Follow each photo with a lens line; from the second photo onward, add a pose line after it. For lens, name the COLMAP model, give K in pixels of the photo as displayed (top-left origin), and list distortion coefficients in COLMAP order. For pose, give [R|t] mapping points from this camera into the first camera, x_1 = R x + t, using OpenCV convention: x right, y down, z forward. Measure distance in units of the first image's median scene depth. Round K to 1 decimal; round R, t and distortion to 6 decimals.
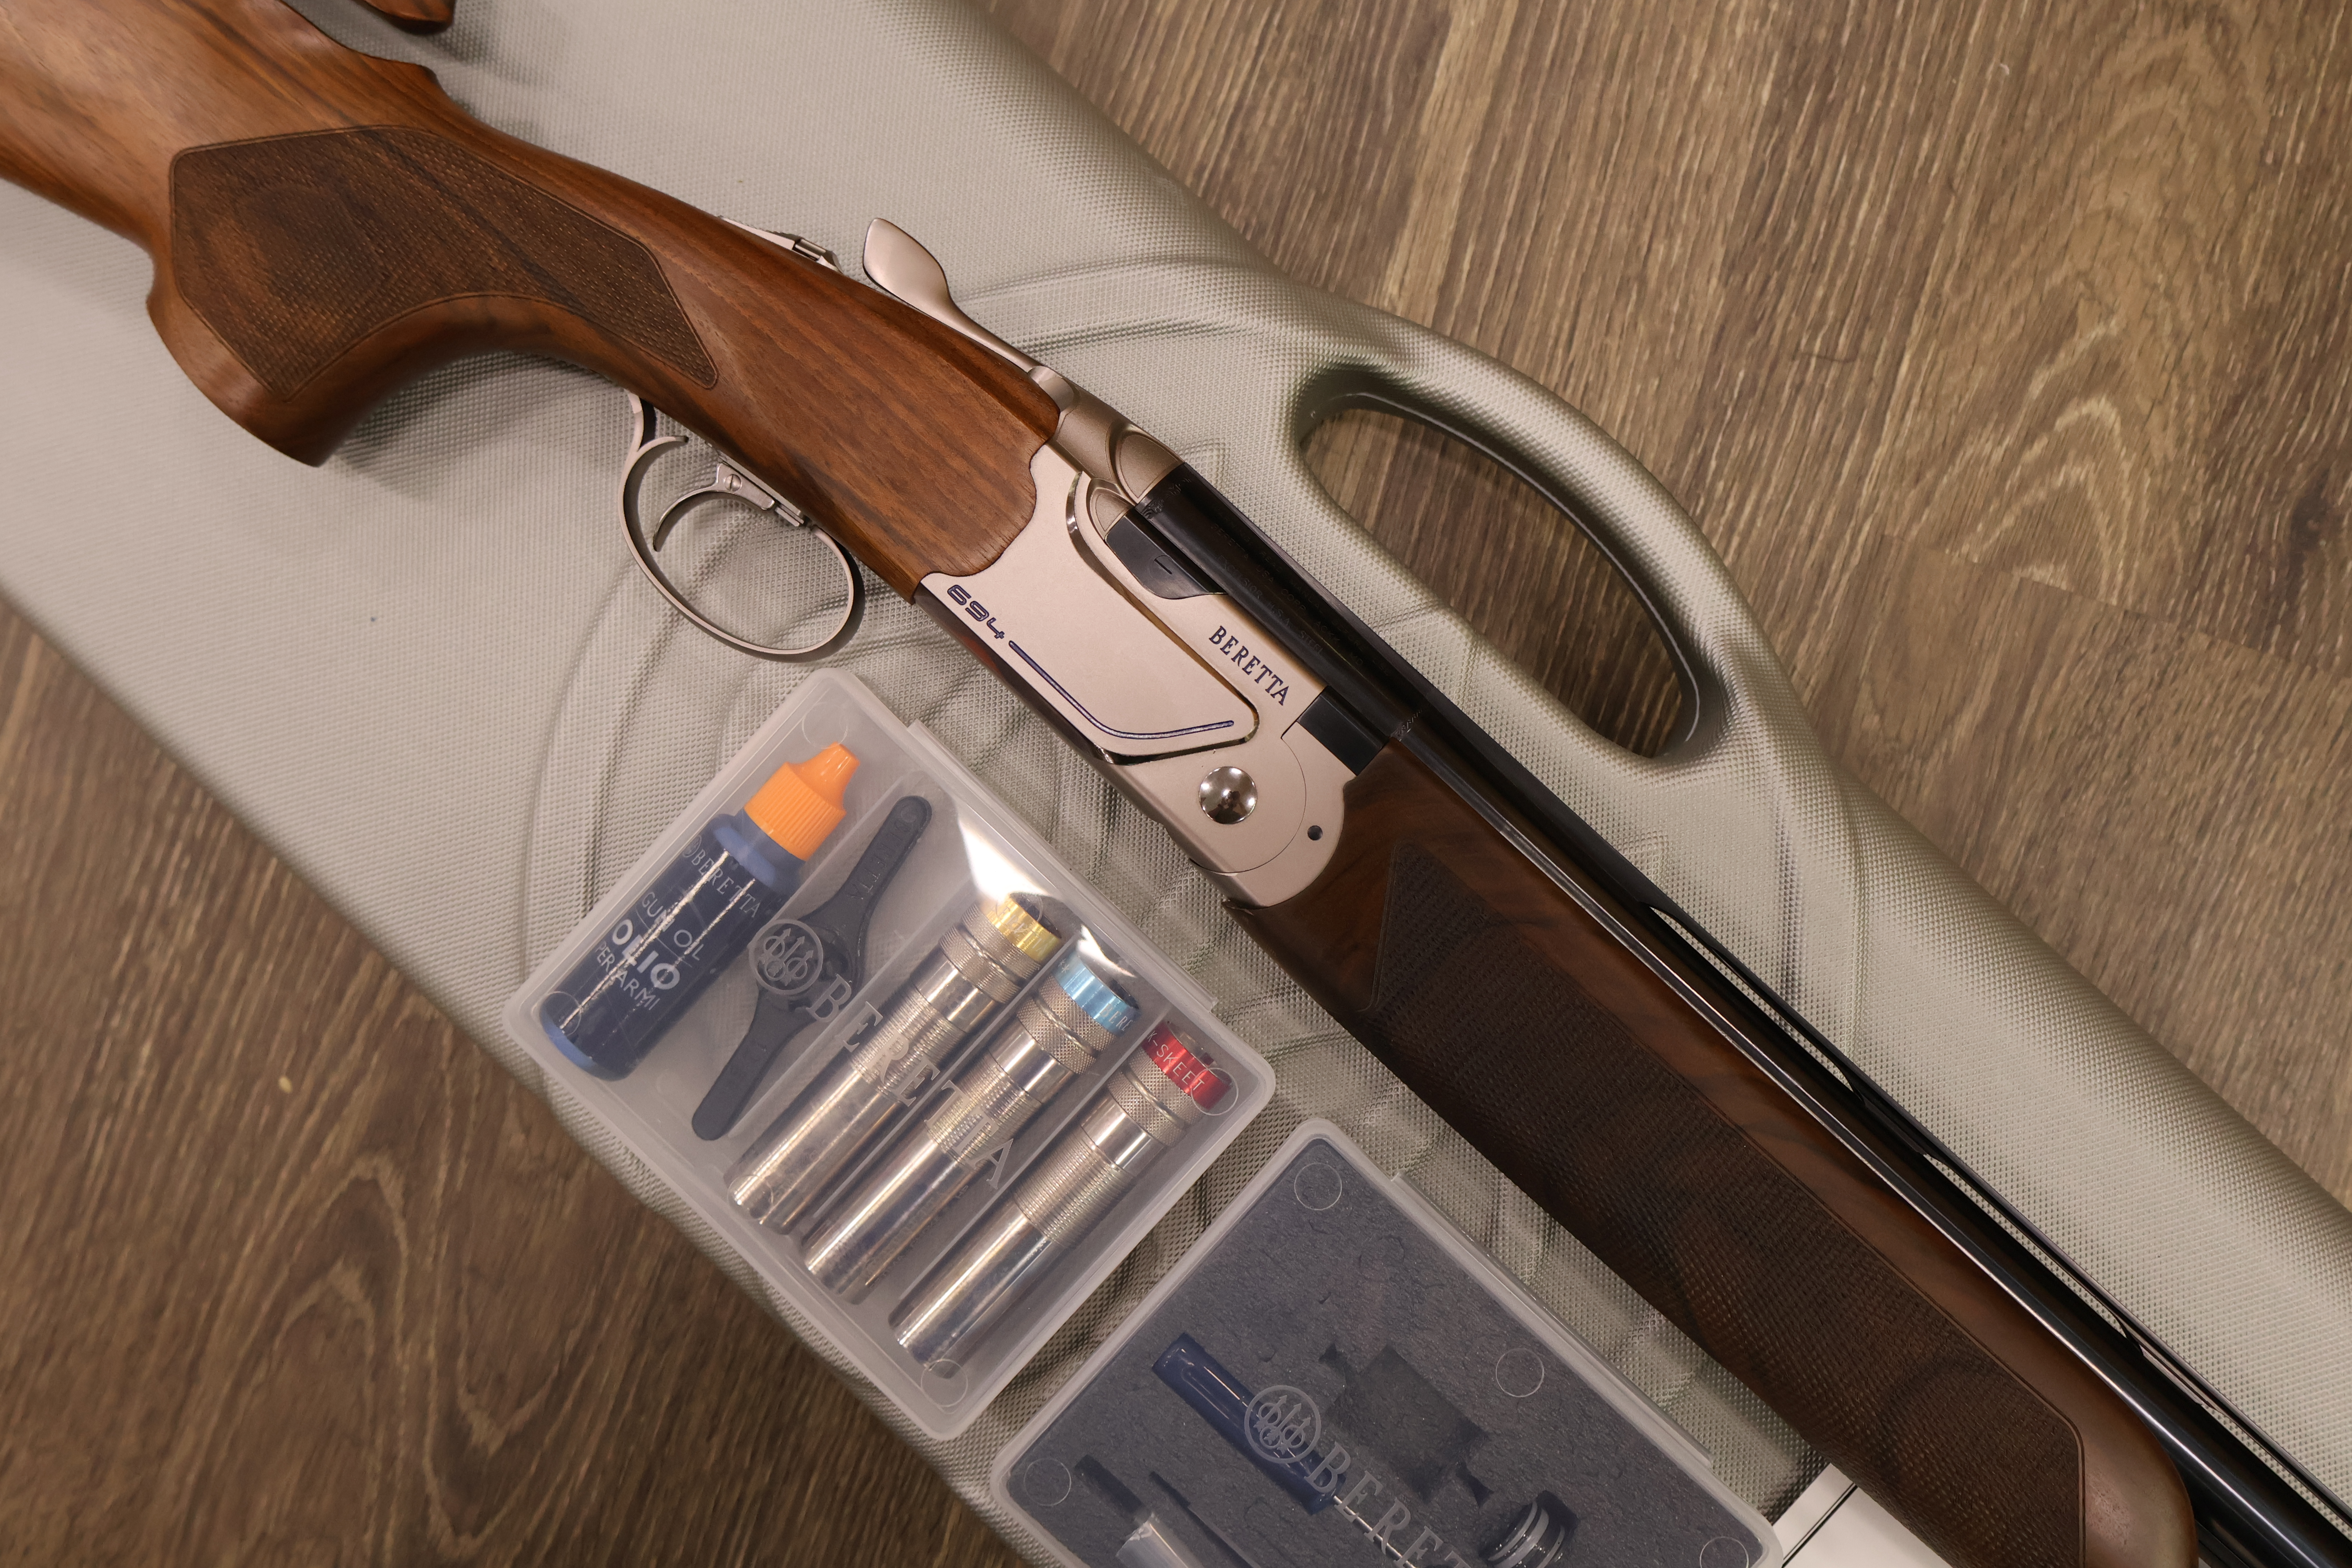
lens RADIAL K [[2179.9, 0, 1146.1], [0, 2179.9, 752.6], [0, 0, 1]] dist [0.008814, 0.000000]
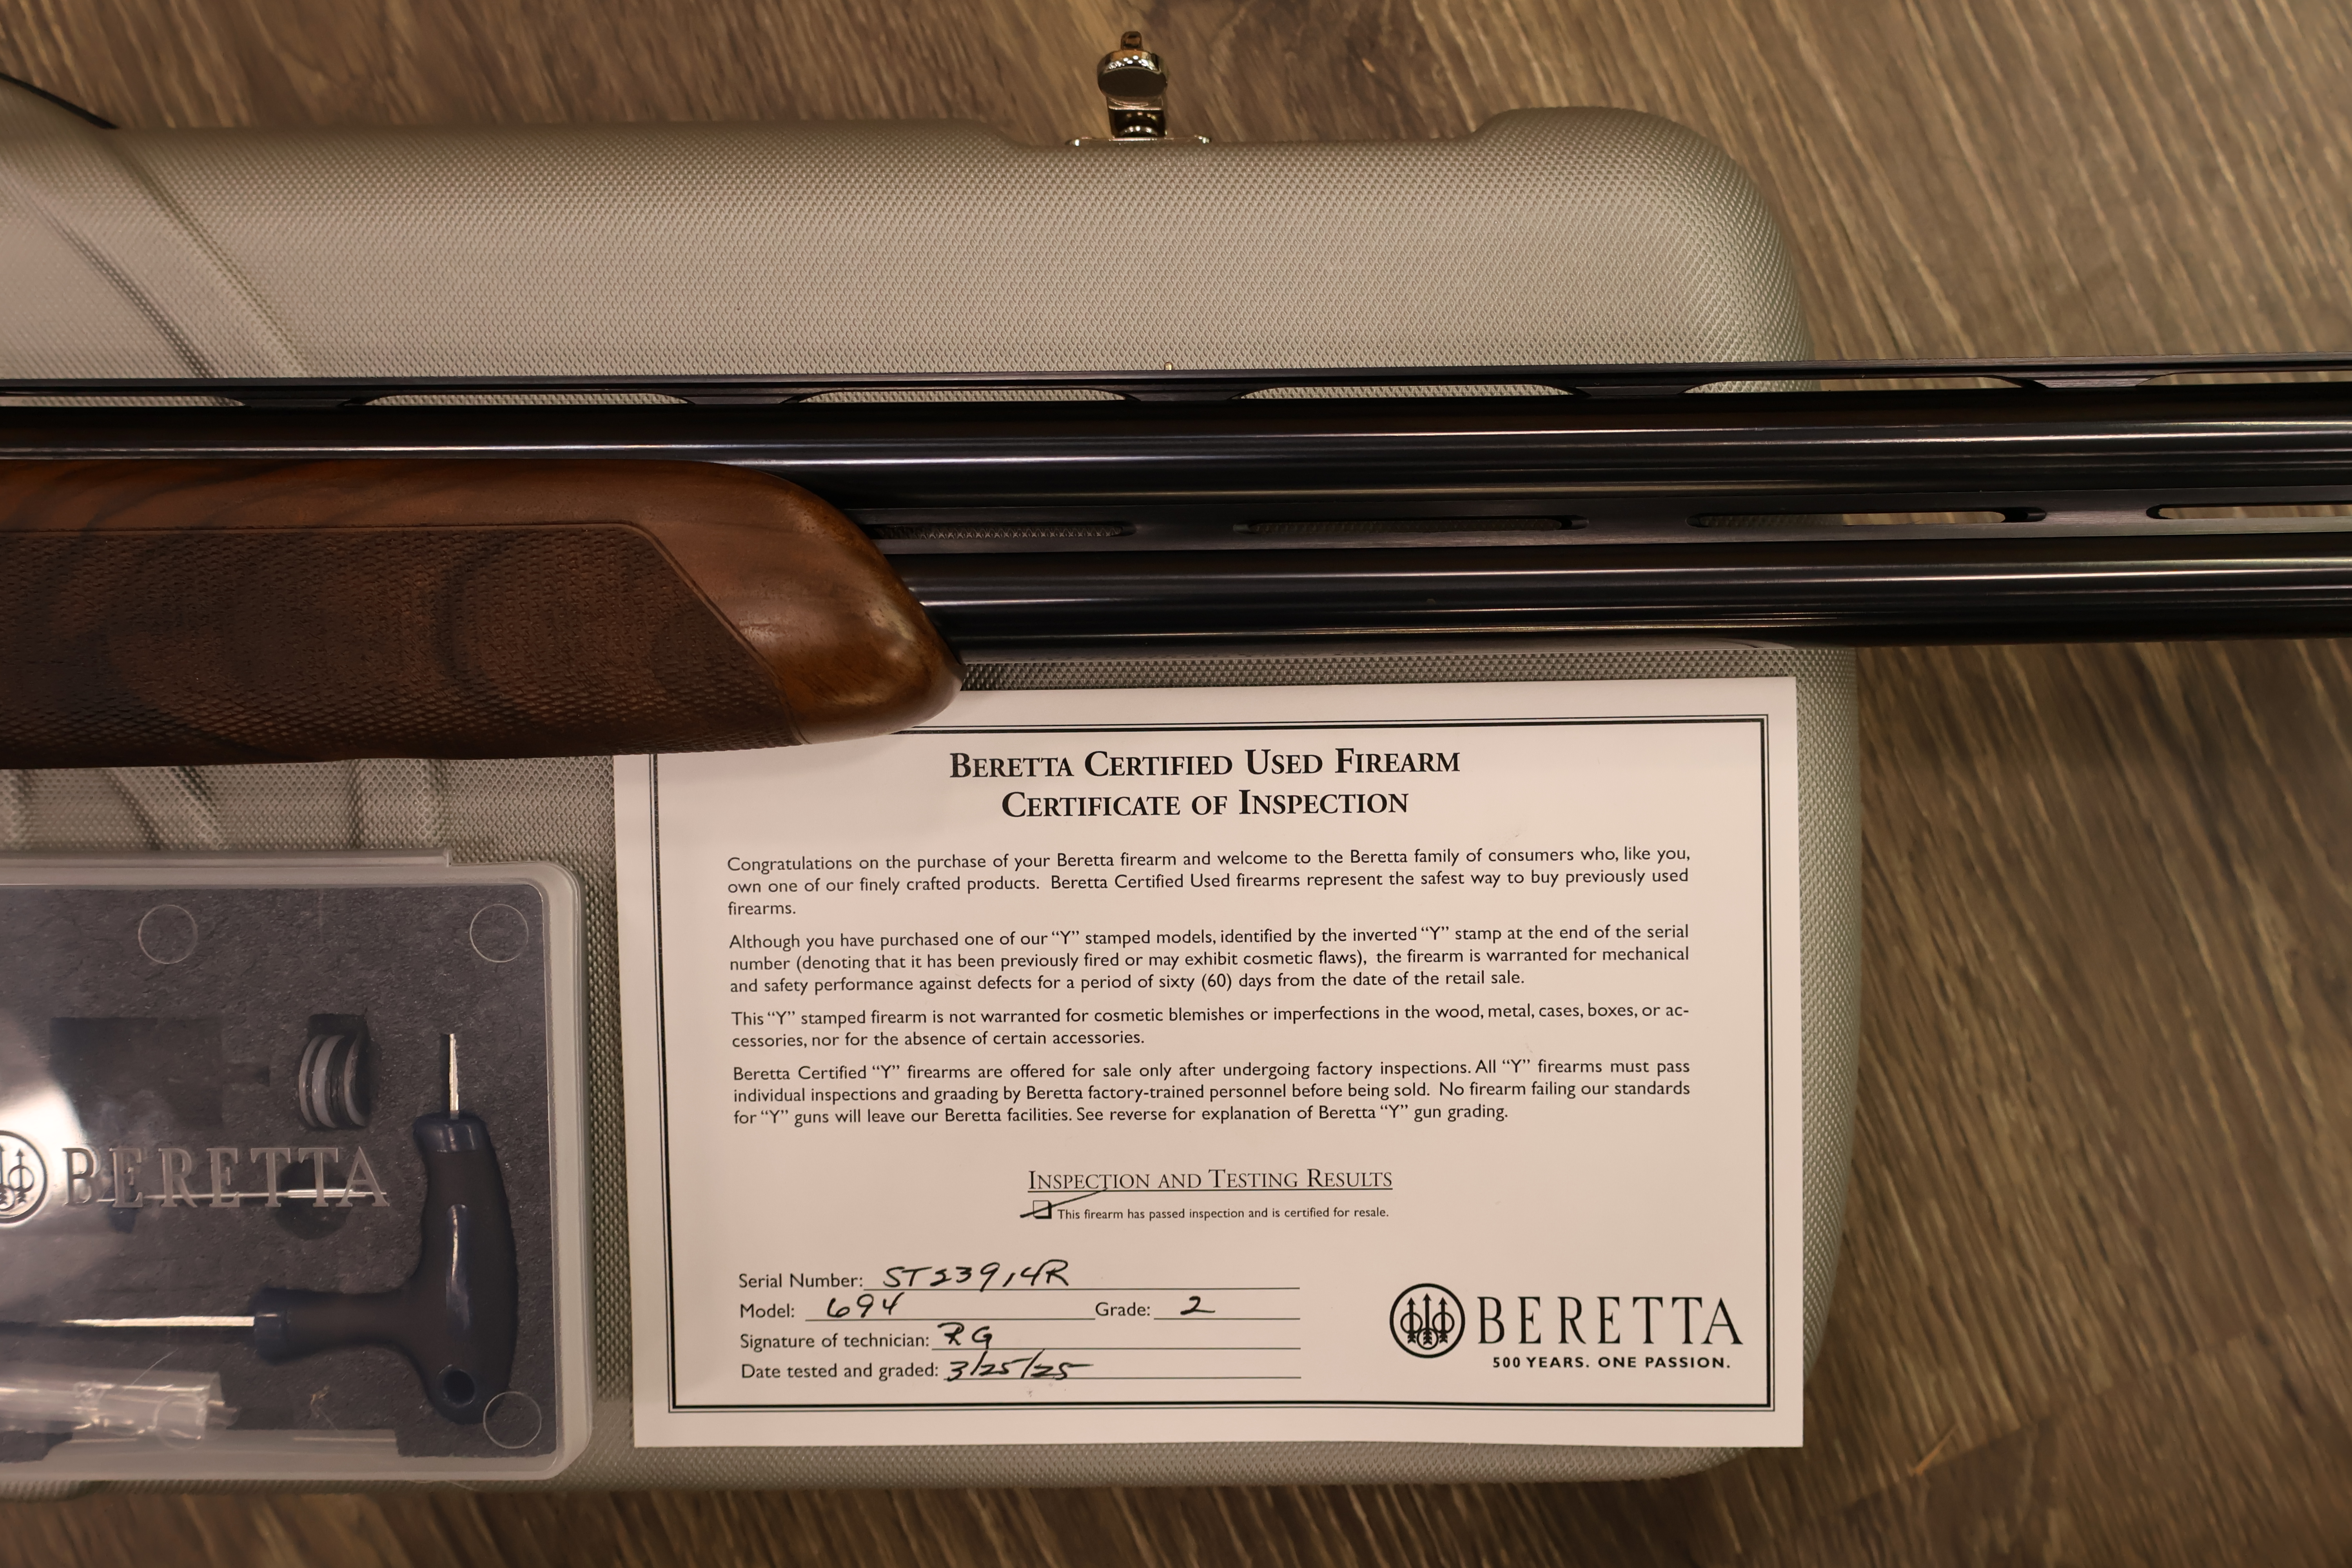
lens RADIAL K [[2179.9, 0, 1187.3], [0, 2179.9, 776.8], [0, 0, 1]] dist [0.008814, 0.000000]
pose [[0.734945, -0.678099, 0.006093, 0.433190], [0.677228, 0.734404, 0.044868, 0.411406], [-0.034900, -0.028849, 0.998974, 0.150550]]
